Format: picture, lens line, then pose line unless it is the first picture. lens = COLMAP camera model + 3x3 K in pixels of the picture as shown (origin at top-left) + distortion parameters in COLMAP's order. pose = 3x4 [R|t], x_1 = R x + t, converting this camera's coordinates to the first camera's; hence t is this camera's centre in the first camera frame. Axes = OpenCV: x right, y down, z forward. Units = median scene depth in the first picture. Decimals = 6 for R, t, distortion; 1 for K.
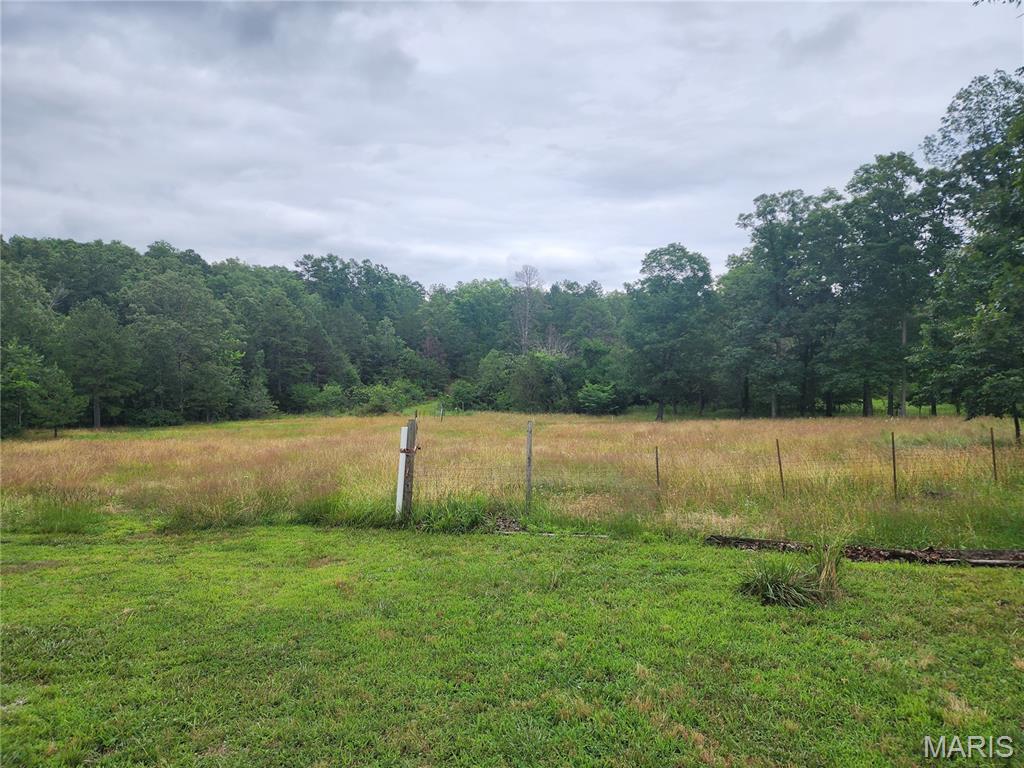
lens RADIAL K [[684.2, 0, 510.5], [0, 684.2, 390.0], [0, 0, 1]] dist [0.071863, -0.062700]
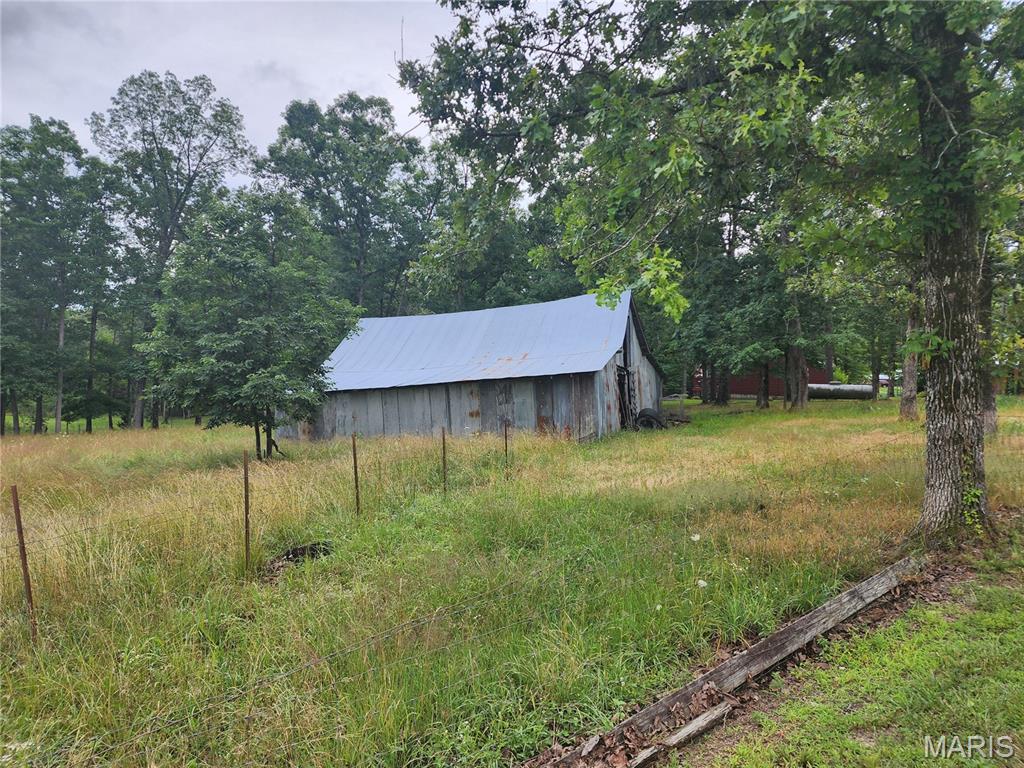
lens RADIAL K [[673.6, 0, 509.8], [0, 673.6, 386.4], [0, 0, 1]] dist [0.065197, -0.062176]
pose [[0.421557, 0.025393, 0.906446, 0.041435], [0.002052, 0.999579, -0.028956, 0.007129], [-0.906800, 0.014066, 0.421327, 0.159312]]
